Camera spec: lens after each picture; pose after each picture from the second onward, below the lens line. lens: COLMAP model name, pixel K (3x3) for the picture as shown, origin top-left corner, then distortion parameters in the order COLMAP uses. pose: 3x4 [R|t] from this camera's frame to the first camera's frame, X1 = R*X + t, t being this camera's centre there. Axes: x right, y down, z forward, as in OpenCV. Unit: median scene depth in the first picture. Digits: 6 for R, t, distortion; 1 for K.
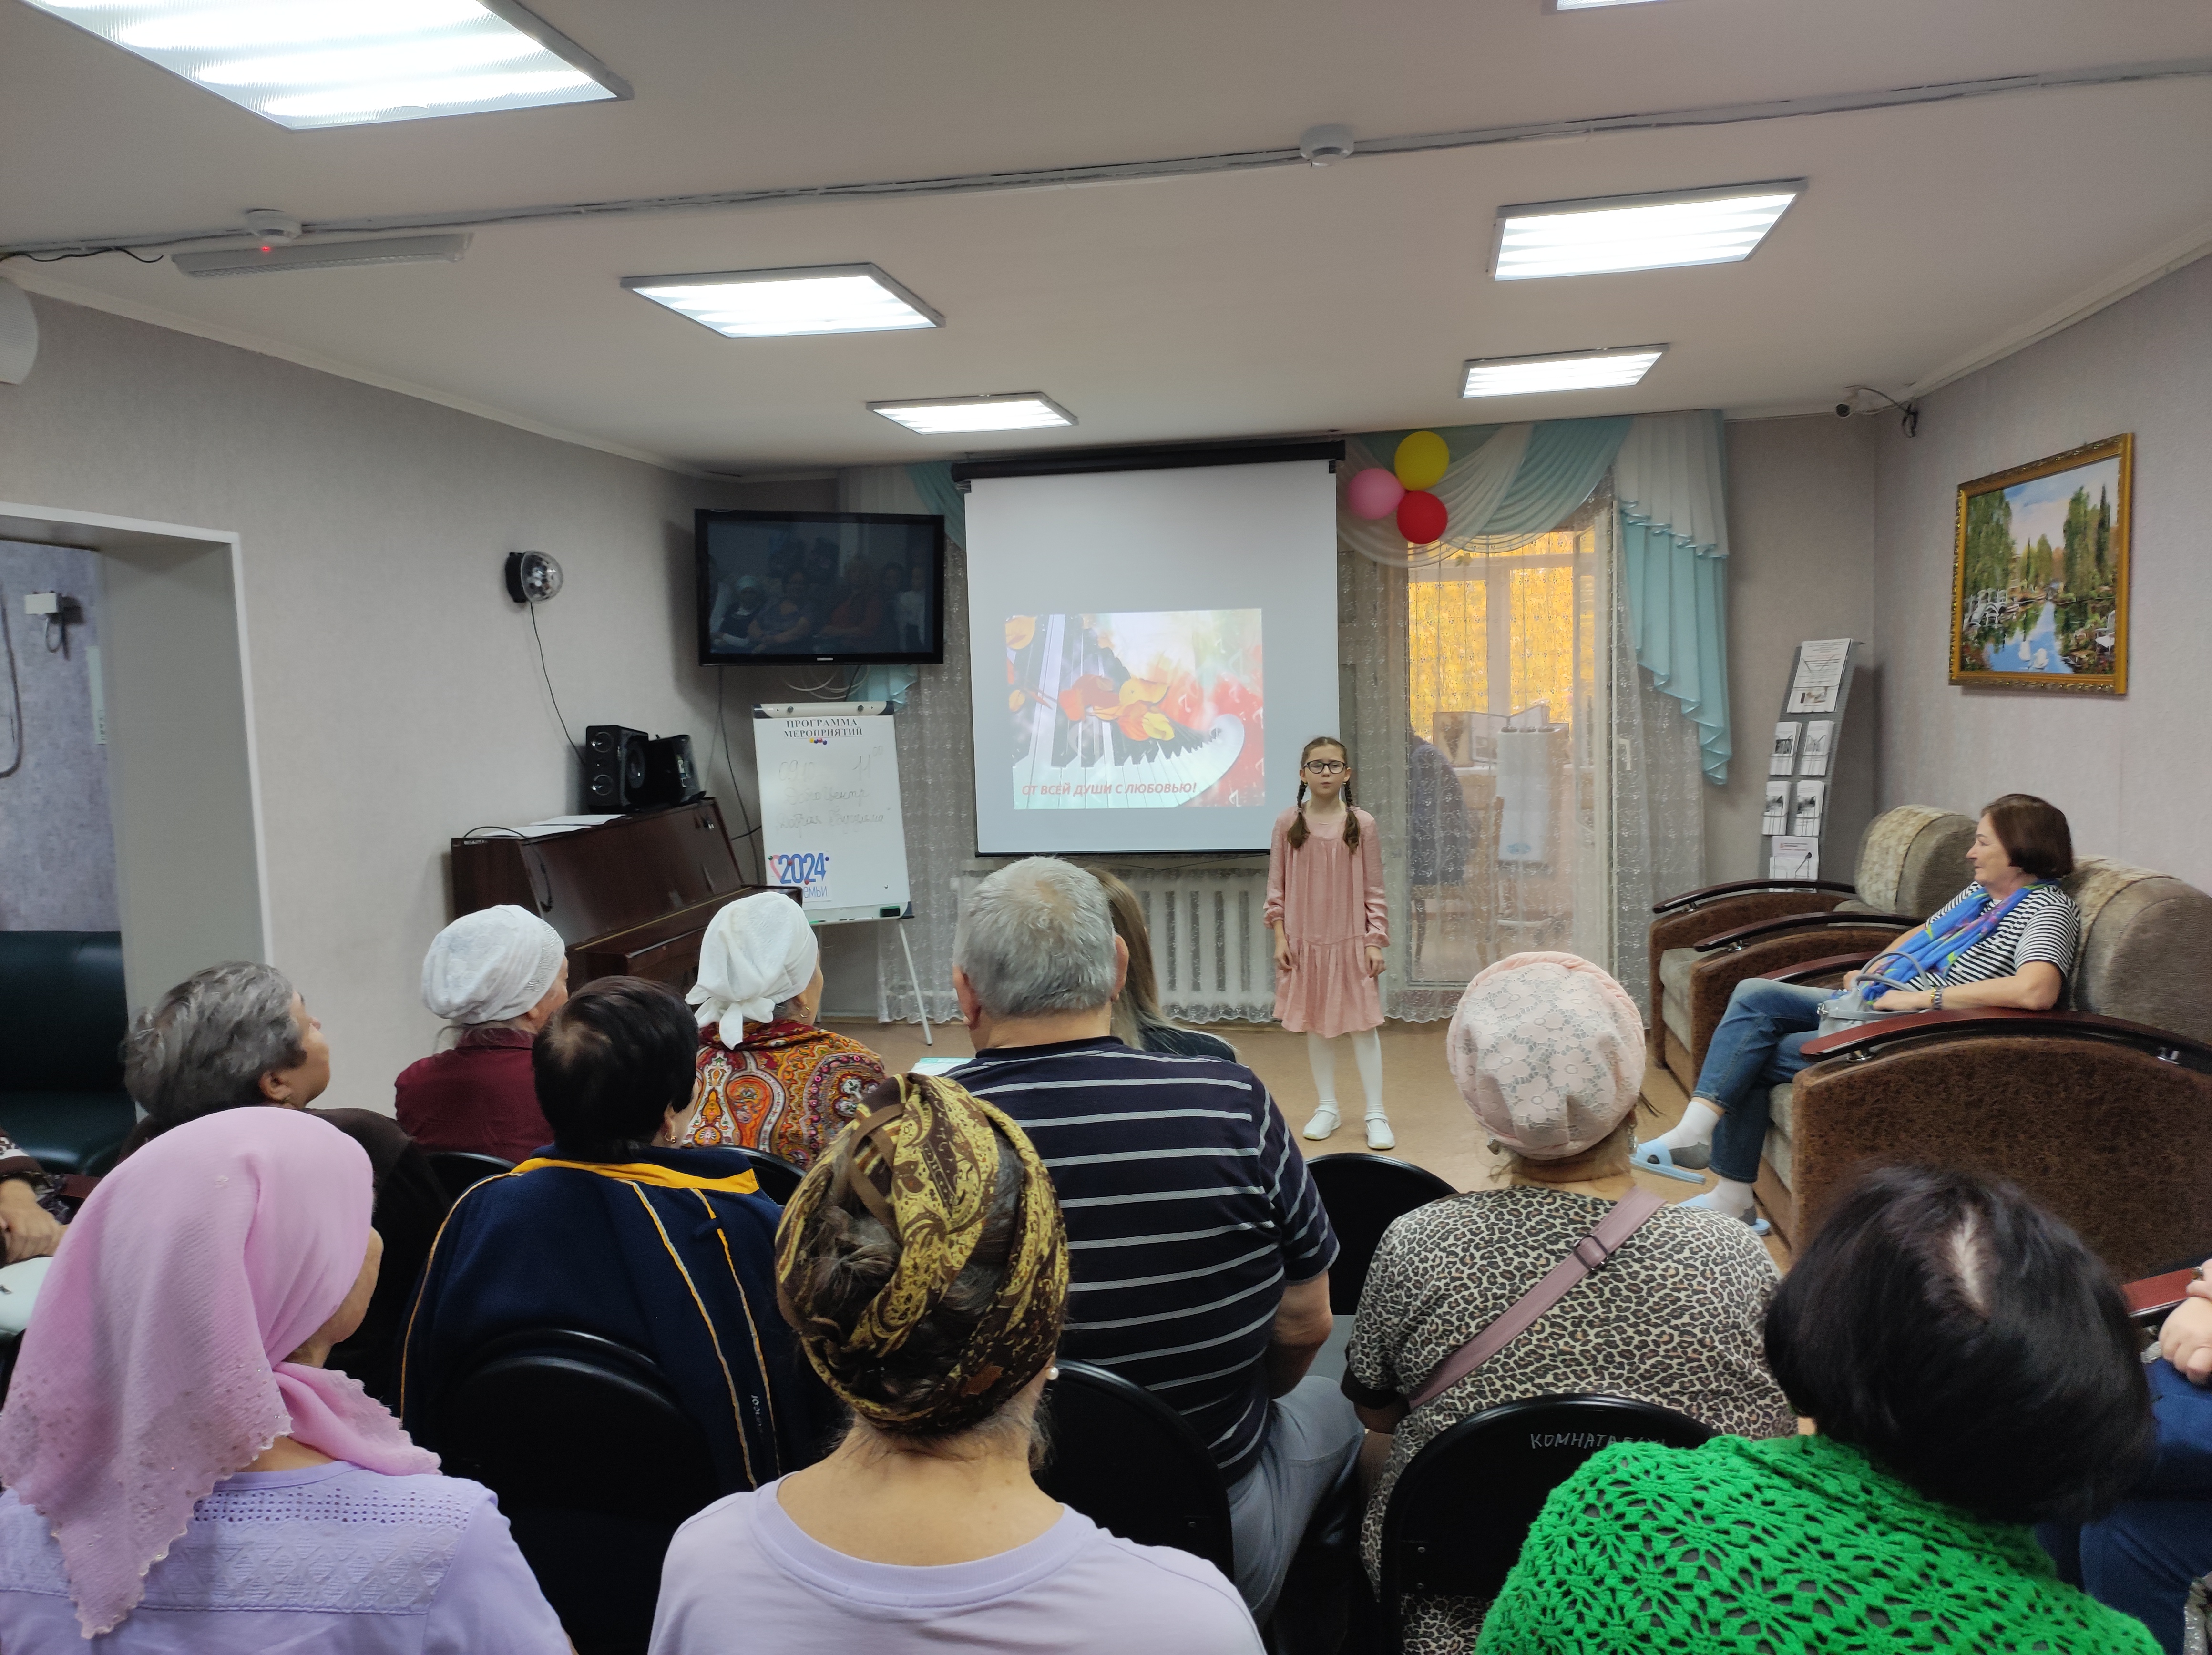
lens RADIAL K [[1646.1, 0, 1106.0], [0, 1646.1, 827.5], [0, 0, 1]] dist [0.035471, -0.012566]
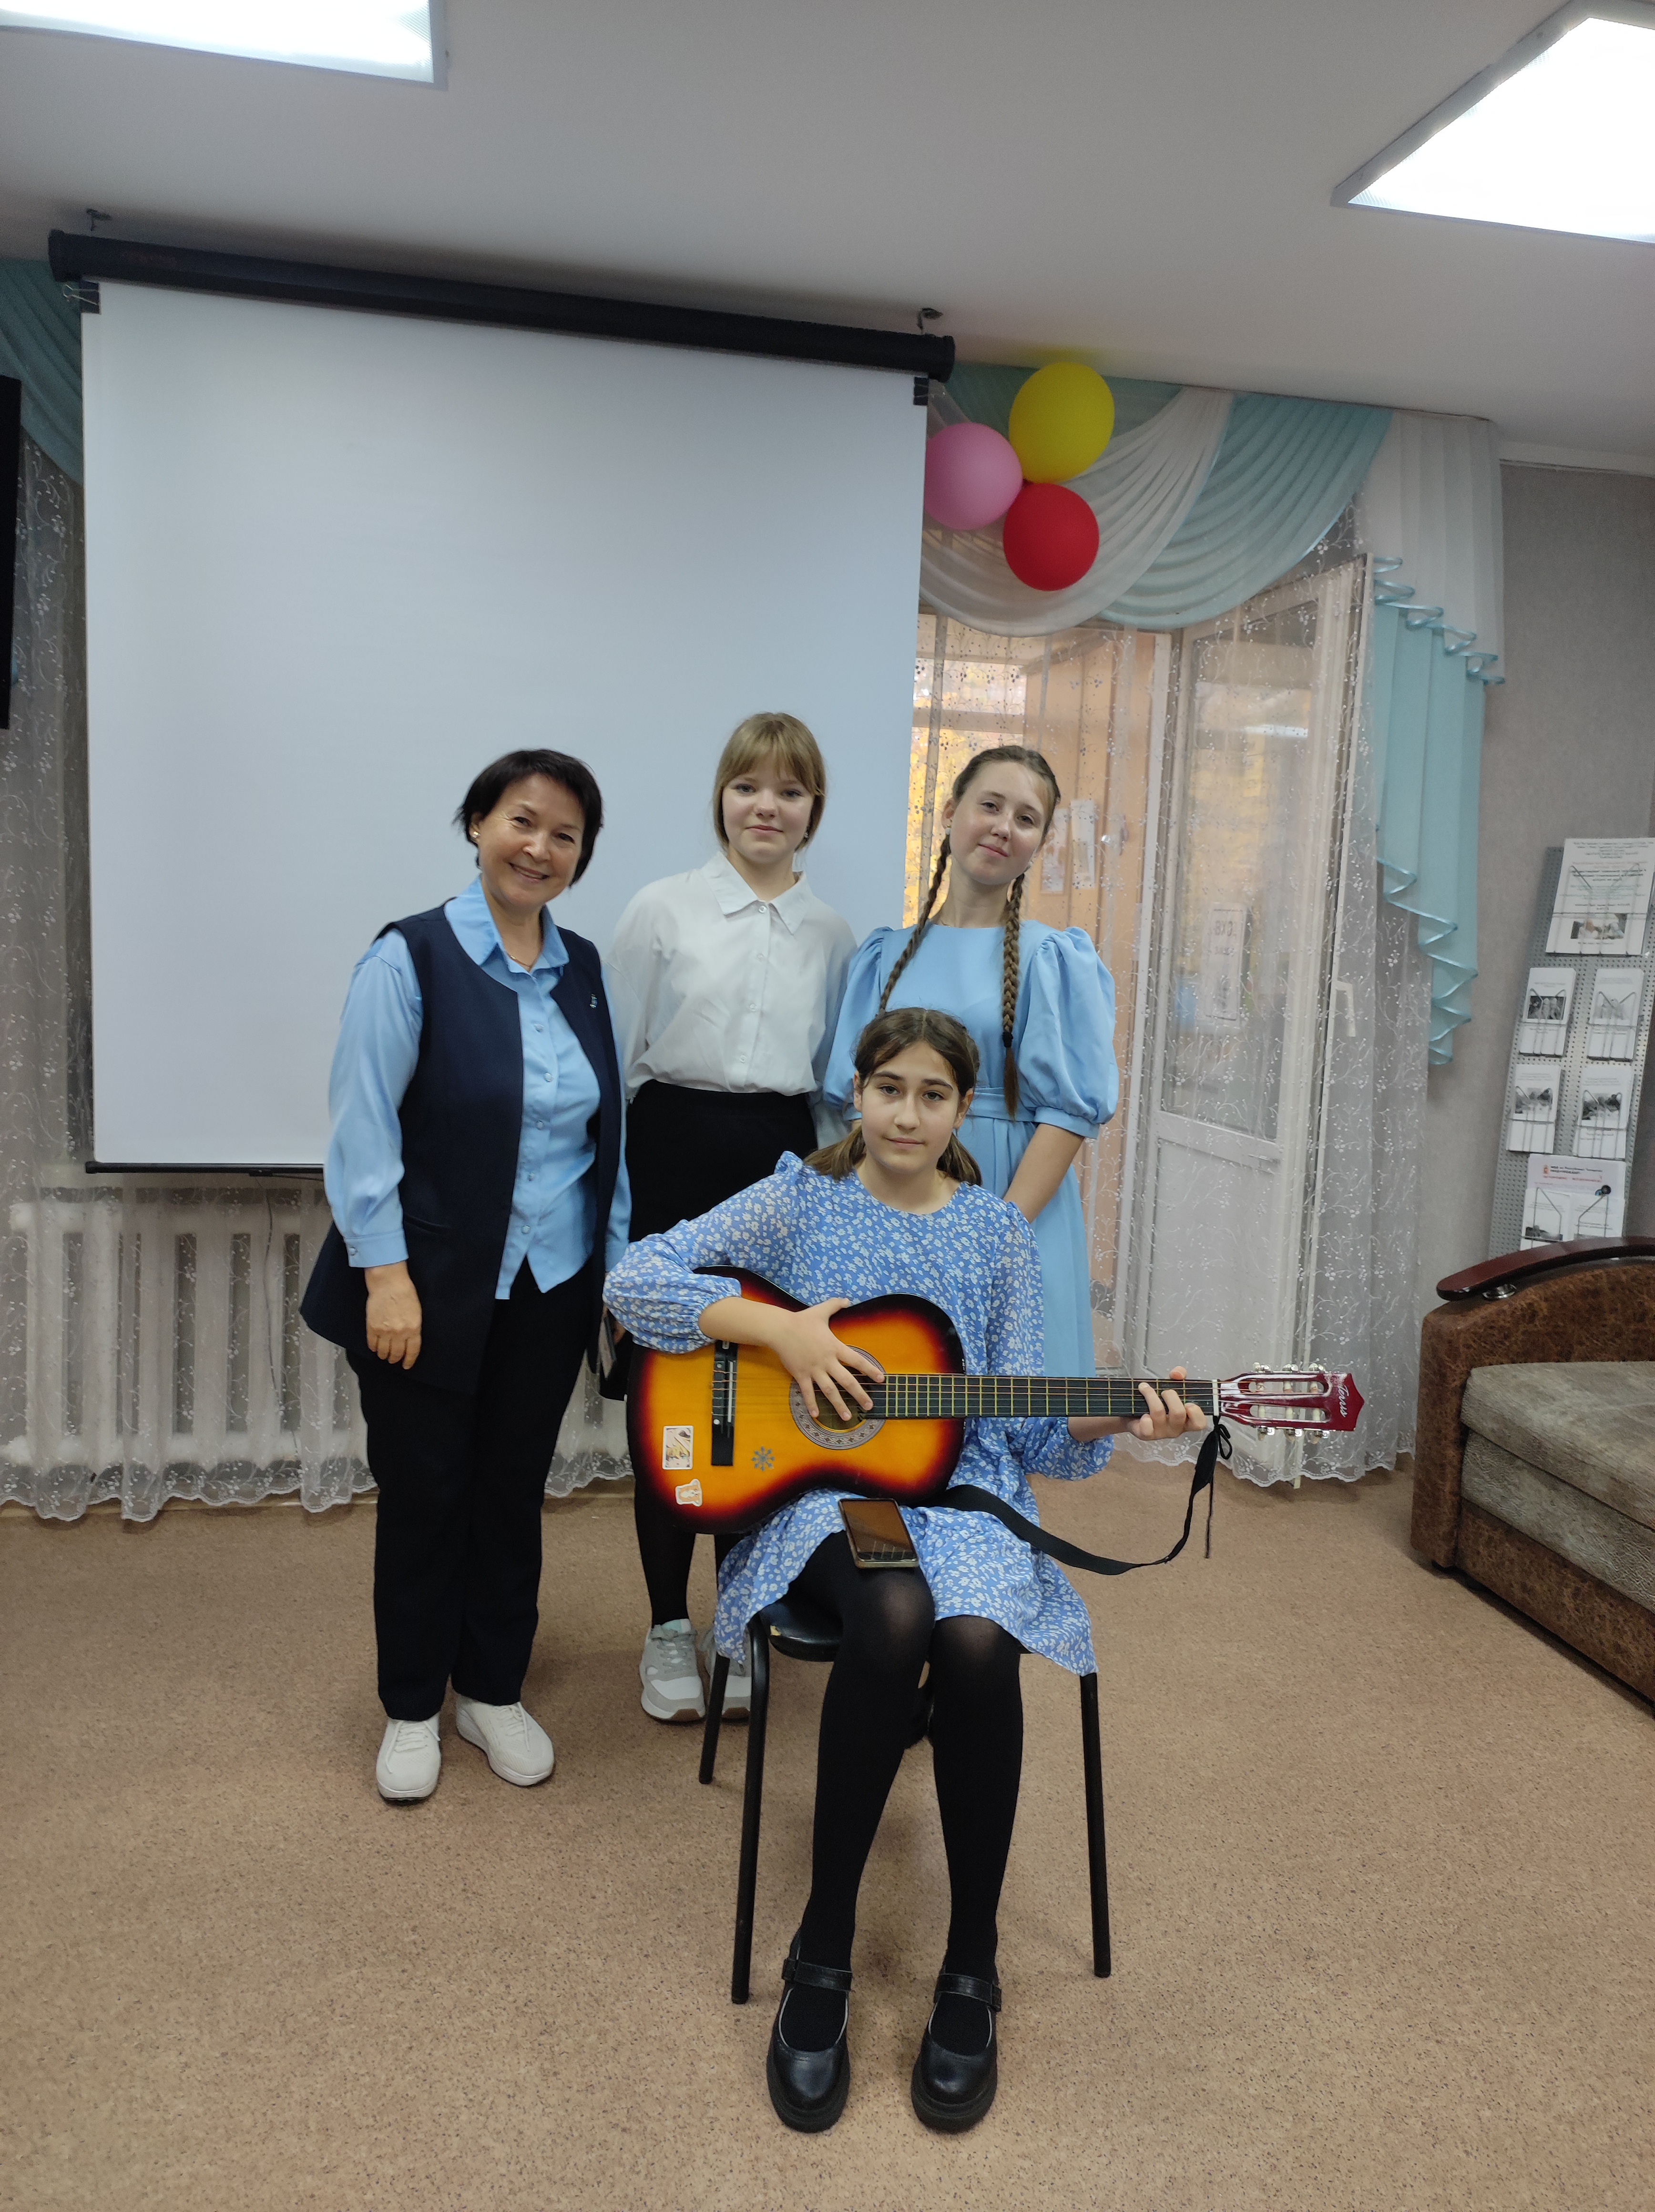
lens RADIAL K [[1646.1, 0, 827.5], [0, 1646.1, 1106.0], [0, 0, 1]] dist [0.035471, -0.012566]
pose [[0.922125, 0.024327, 0.386126, -0.071145], [-0.034554, 0.999211, 0.019565, -0.015638], [-0.385345, -0.031384, 0.922239, 0.540884]]
